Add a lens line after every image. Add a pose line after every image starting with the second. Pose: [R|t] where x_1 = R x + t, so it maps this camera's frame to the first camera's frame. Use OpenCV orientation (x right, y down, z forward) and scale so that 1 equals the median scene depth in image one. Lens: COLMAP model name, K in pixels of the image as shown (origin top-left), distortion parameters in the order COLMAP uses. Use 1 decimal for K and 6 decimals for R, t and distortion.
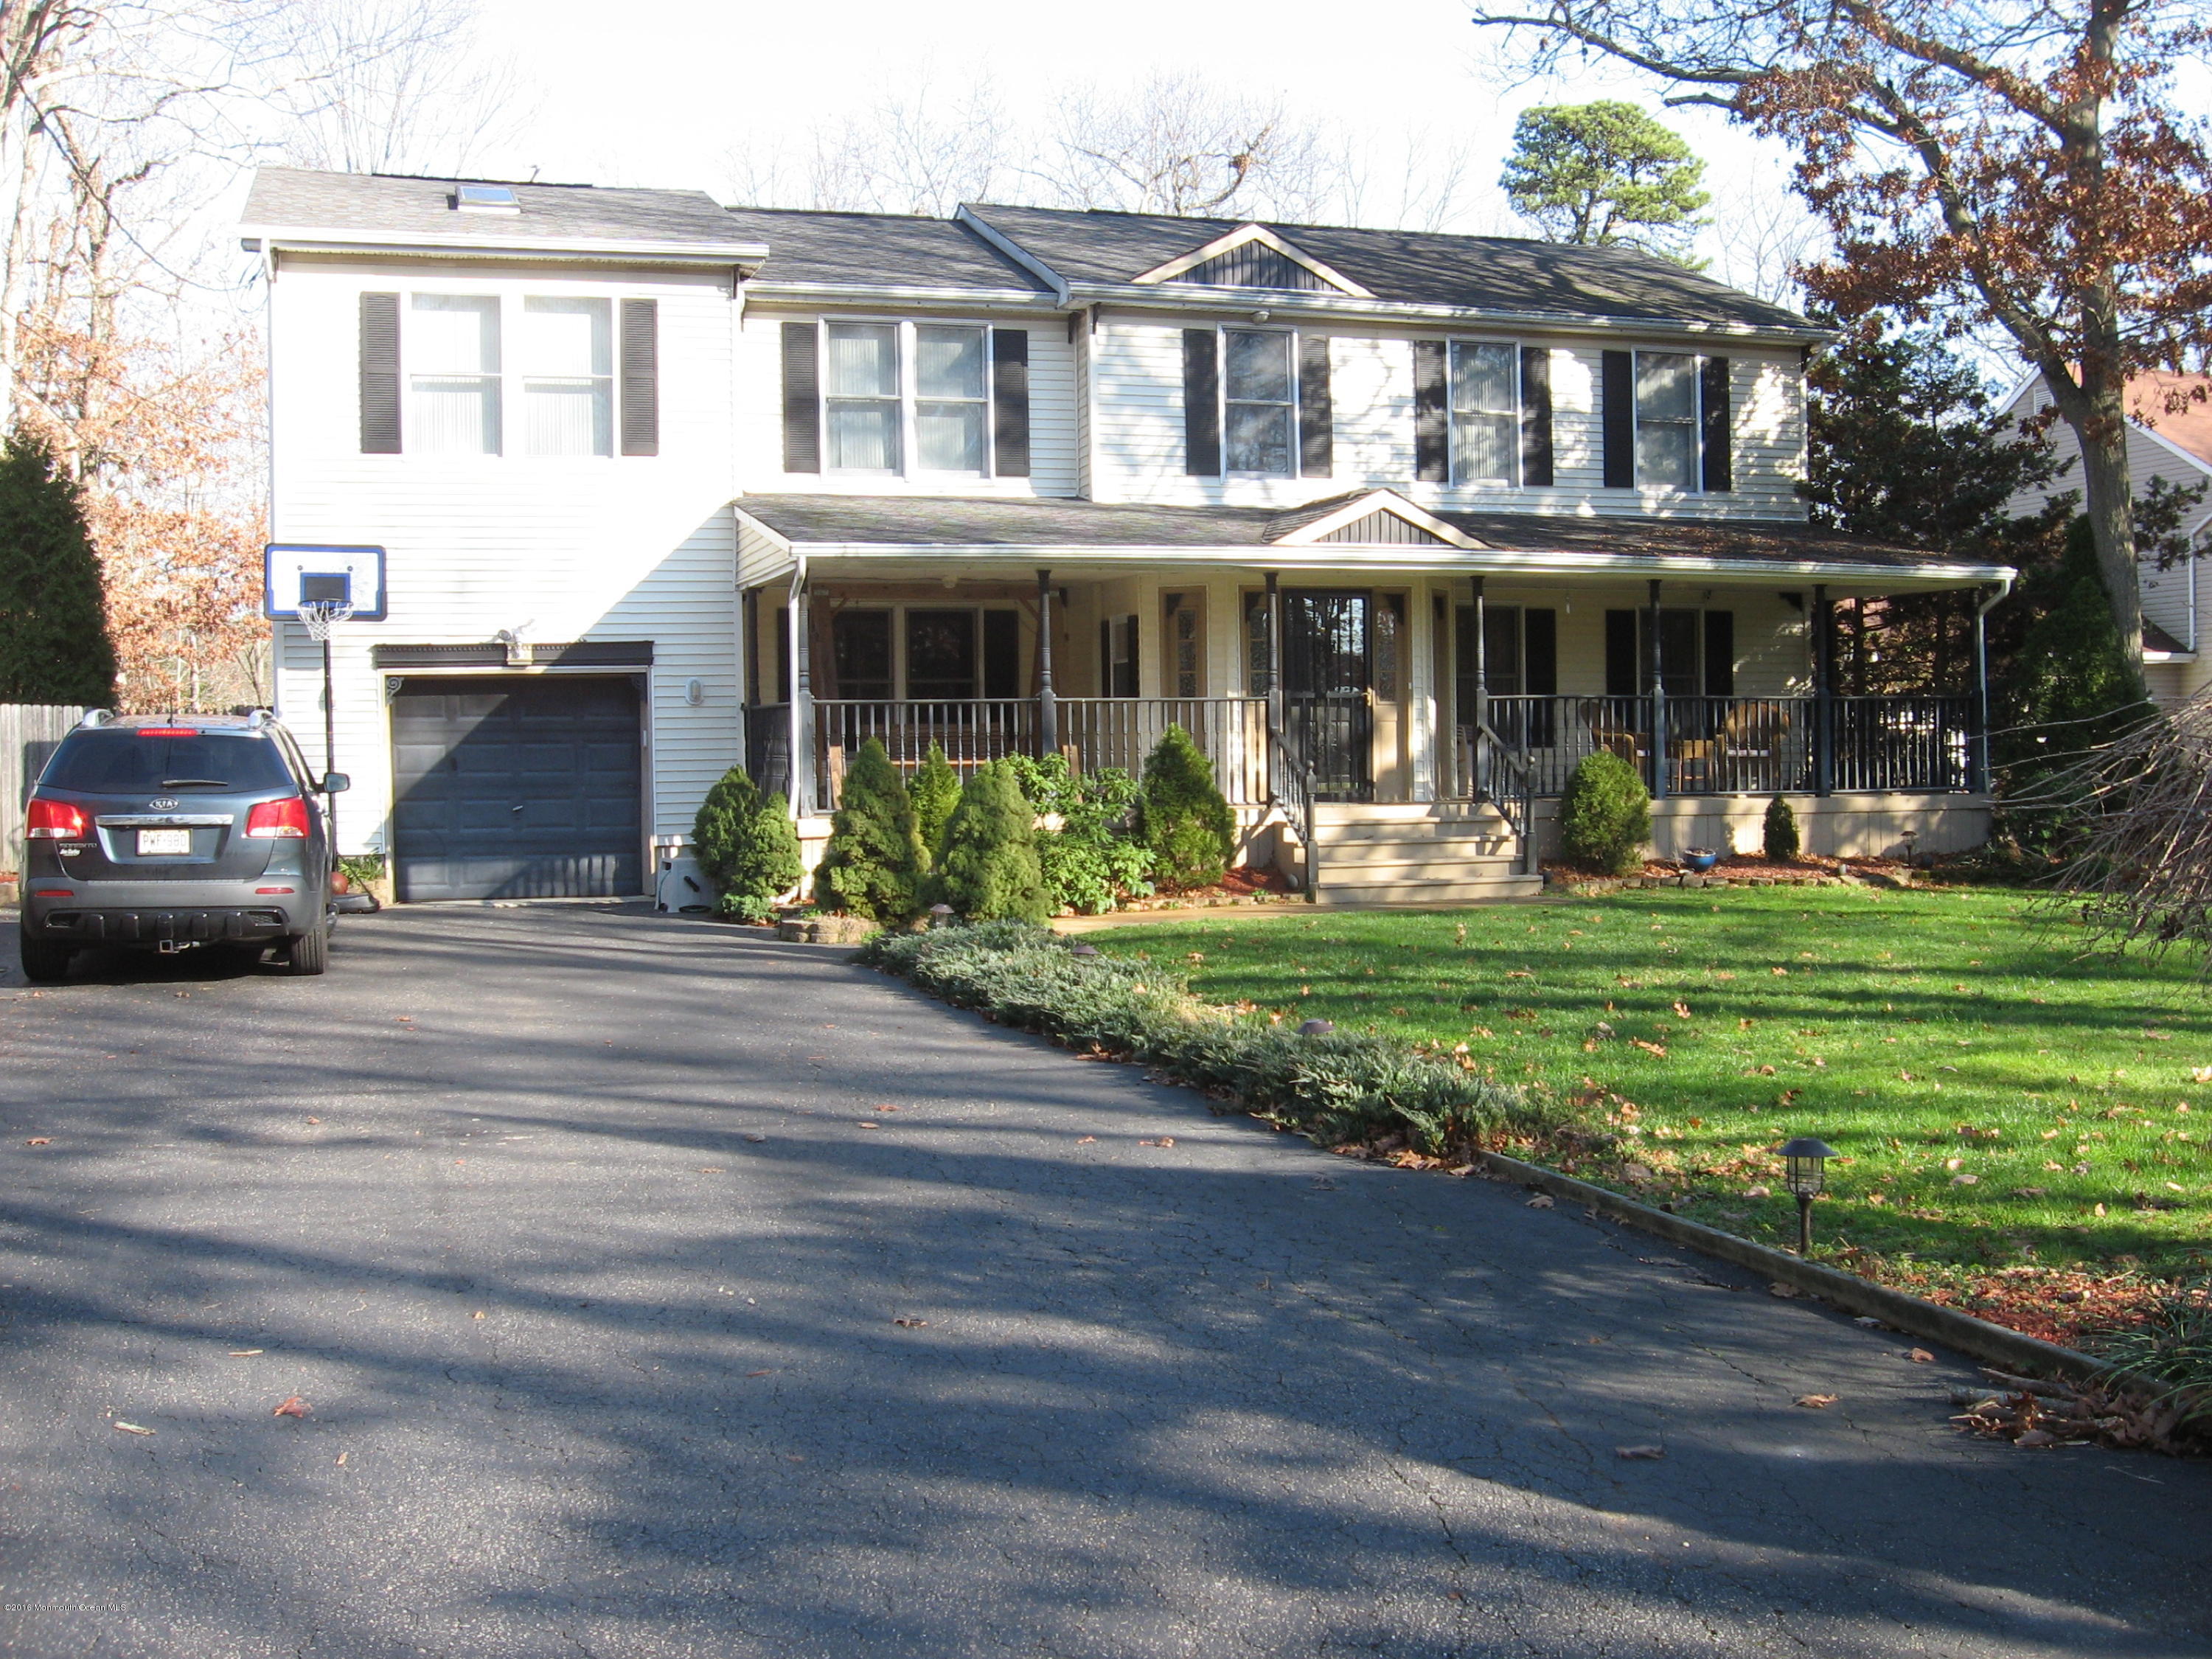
lens RADIAL K [[2302.5, 0, 1145.9], [0, 2302.5, 834.3], [0, 0, 1]] dist [-0.129010, 0.012846]
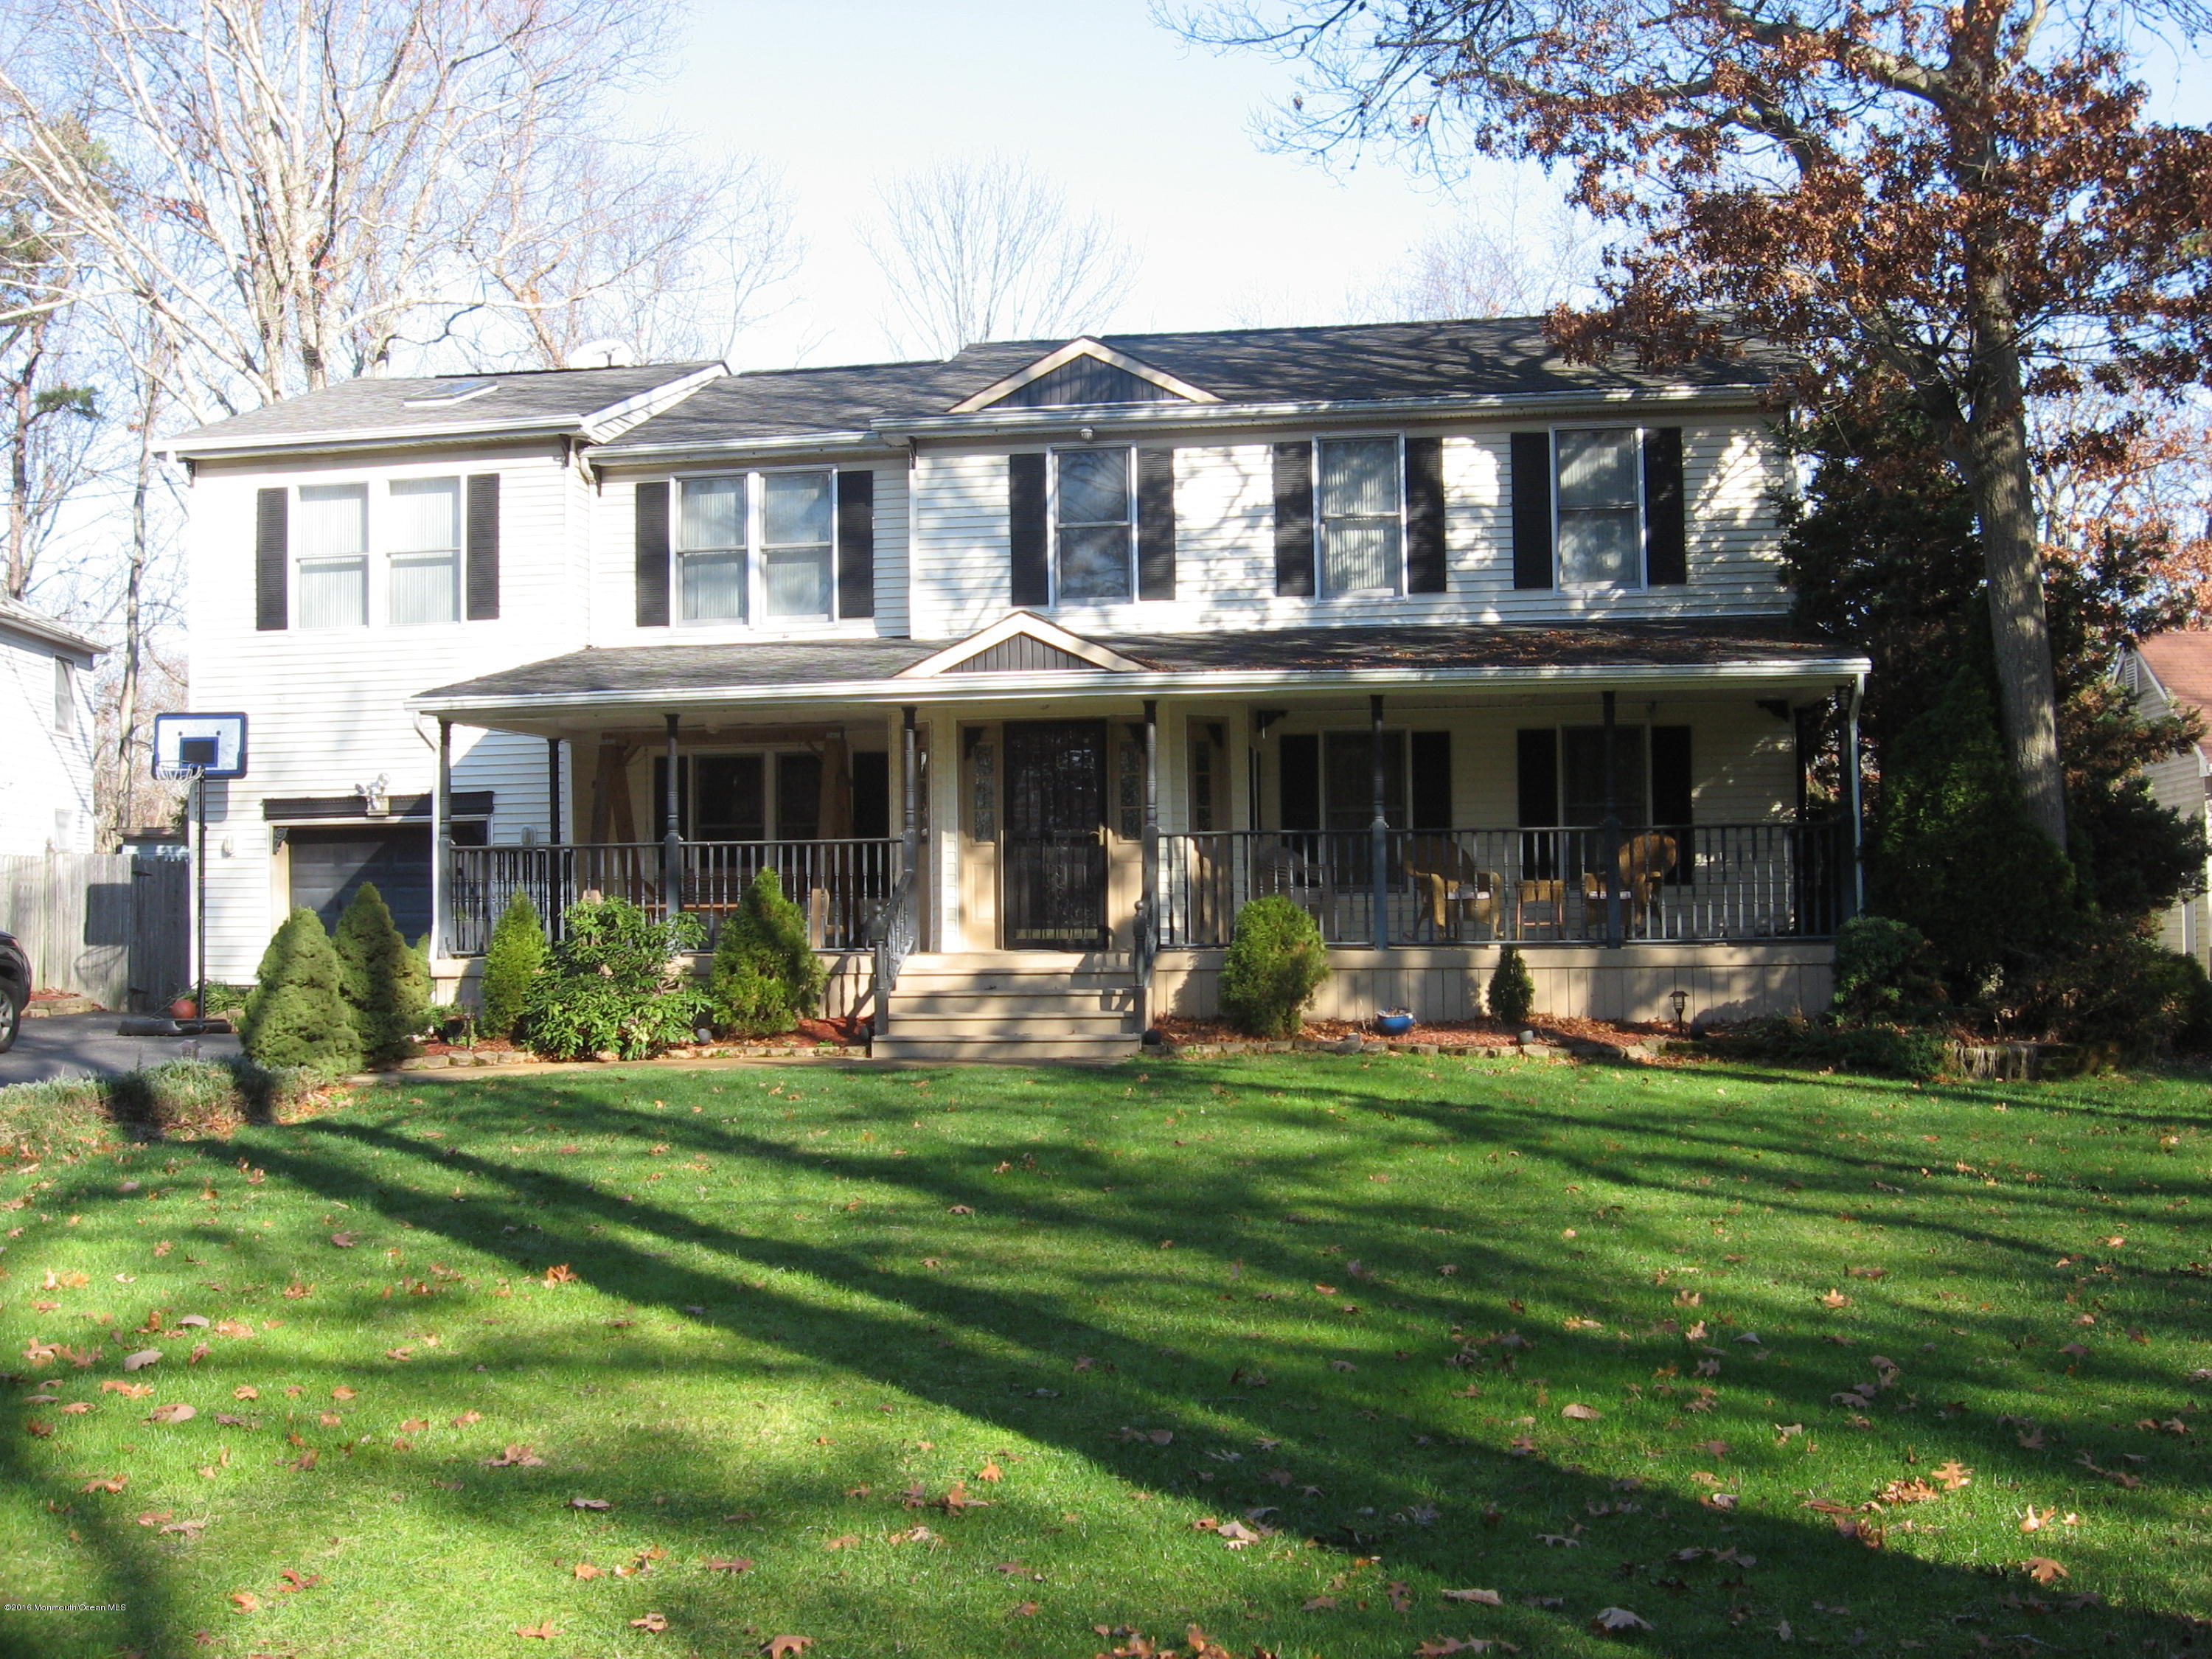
lens RADIAL K [[2302.5, 0, 1145.9], [0, 2302.5, 834.3], [0, 0, 1]] dist [-0.129010, 0.012846]
pose [[0.893671, -0.012815, -0.448539, 0.498603], [-0.014034, 0.998305, -0.056484, -0.007968], [0.448503, 0.056773, 0.891976, 0.174781]]
